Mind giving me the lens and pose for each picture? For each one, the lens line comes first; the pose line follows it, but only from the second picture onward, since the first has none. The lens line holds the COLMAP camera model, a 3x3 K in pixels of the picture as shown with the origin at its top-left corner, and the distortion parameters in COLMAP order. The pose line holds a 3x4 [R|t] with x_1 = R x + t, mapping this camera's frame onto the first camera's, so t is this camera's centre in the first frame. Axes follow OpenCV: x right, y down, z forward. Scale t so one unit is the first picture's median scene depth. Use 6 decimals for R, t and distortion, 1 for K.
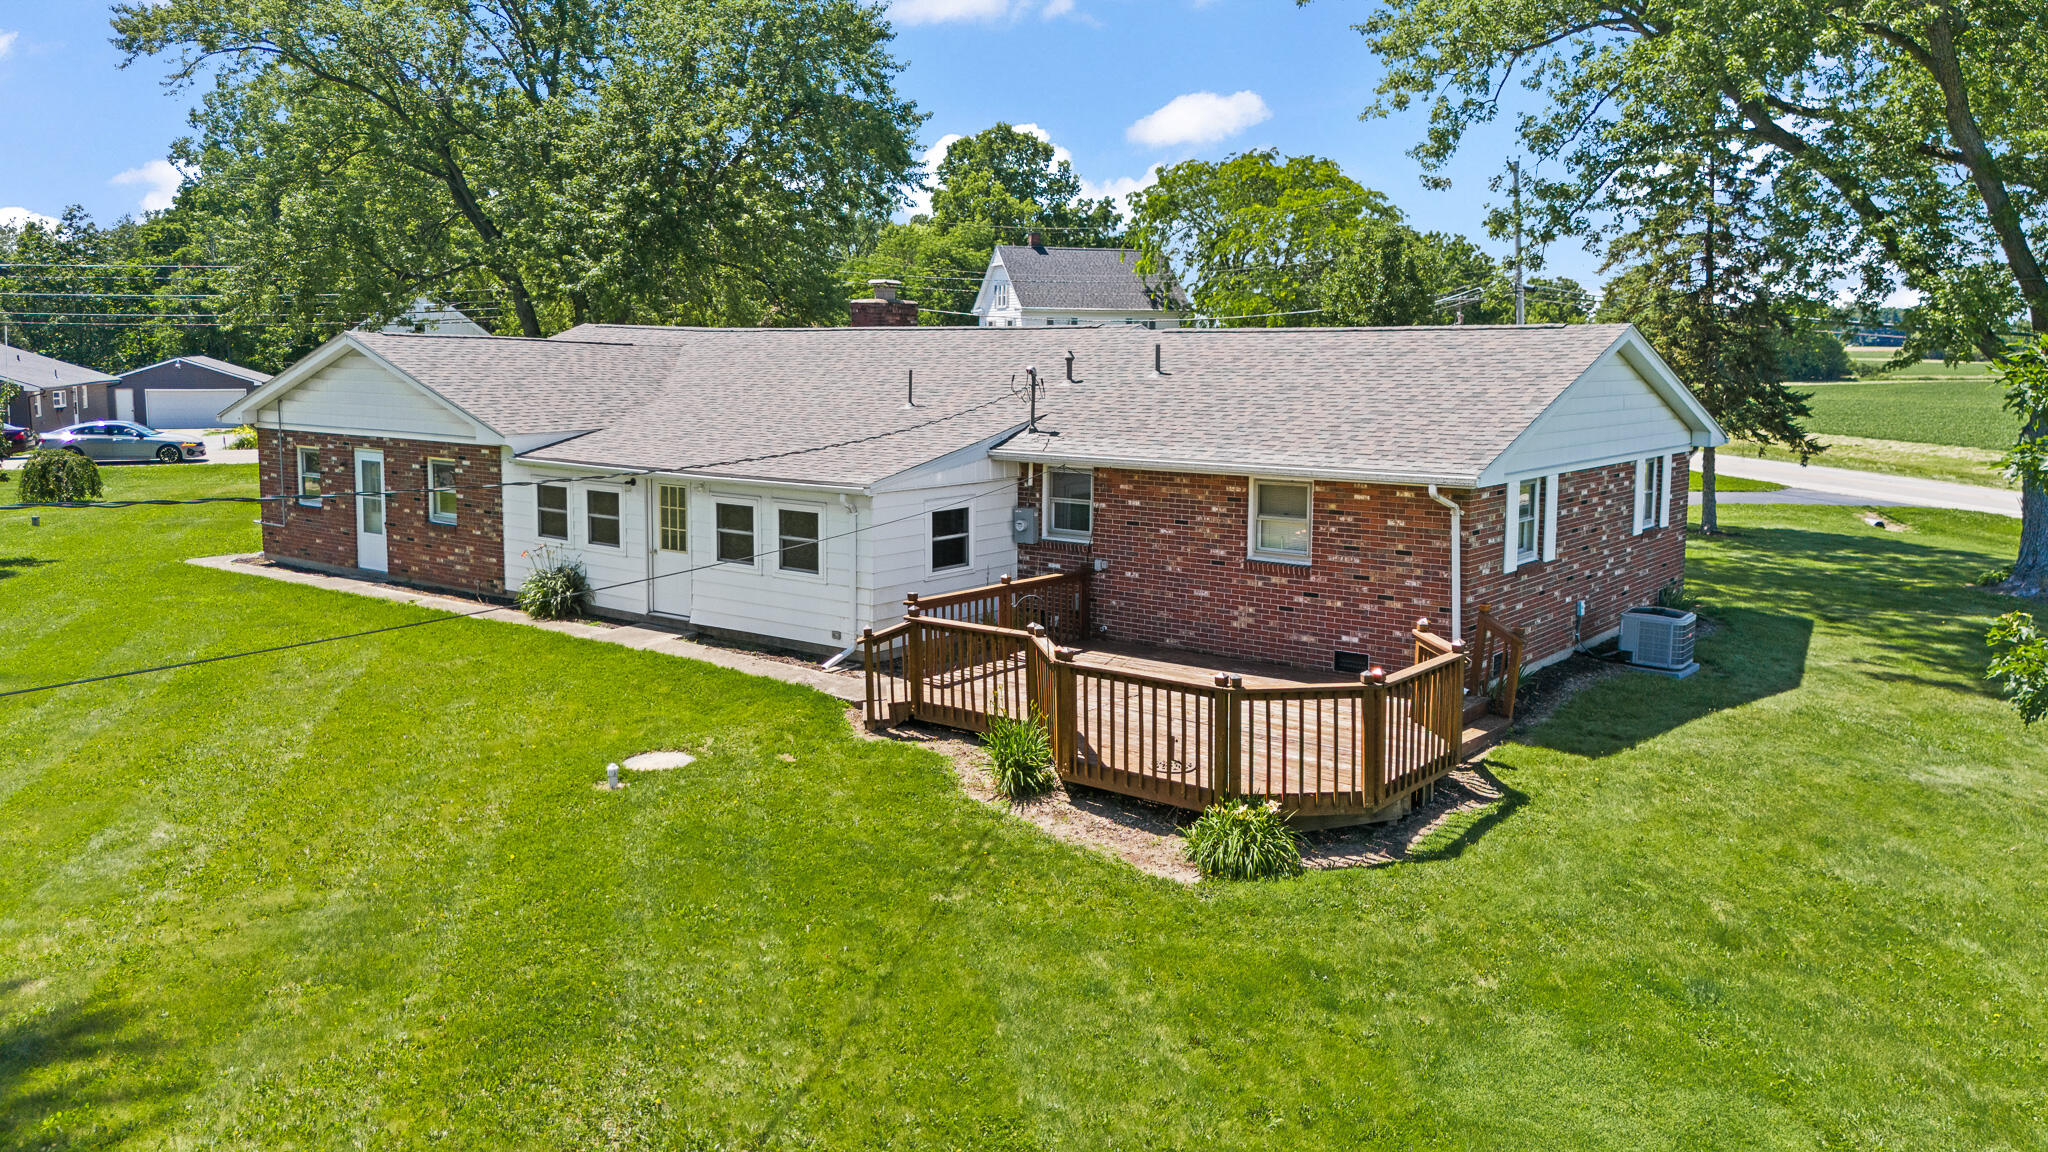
lens RADIAL K [[1624.8, 0, 1014.4], [0, 1624.8, 513.1], [0, 0, 1]] dist [0.060684, -0.052170]
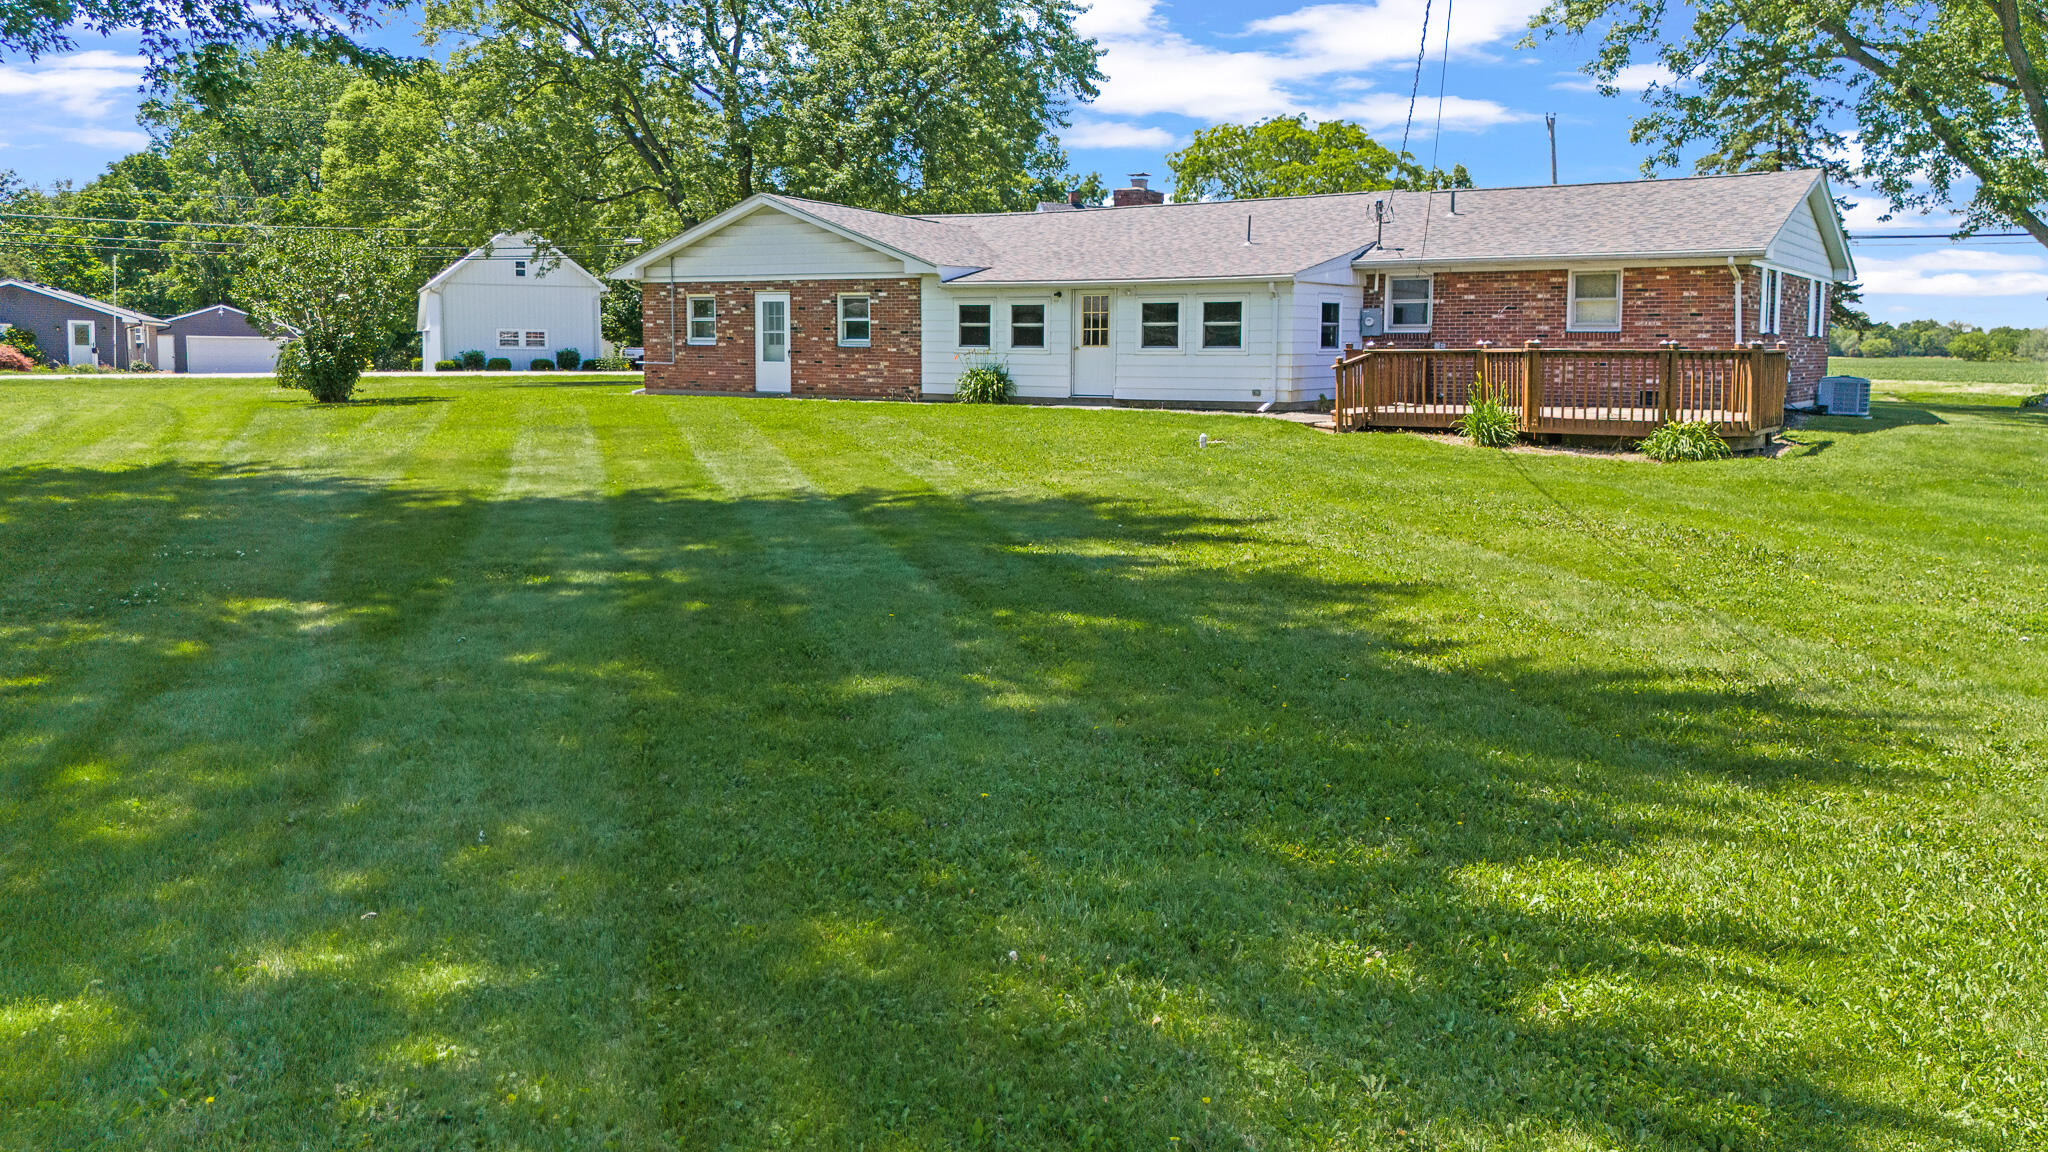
lens RADIAL K [[1624.8, 0, 1061.2], [0, 1624.8, 561.0], [0, 0, 1]] dist [0.060684, -0.052170]
pose [[0.995489, -0.005803, 0.094702, -0.354810], [0.003310, 0.999645, 0.026454, 0.158247], [-0.094822, -0.026022, 0.995154, -0.295148]]
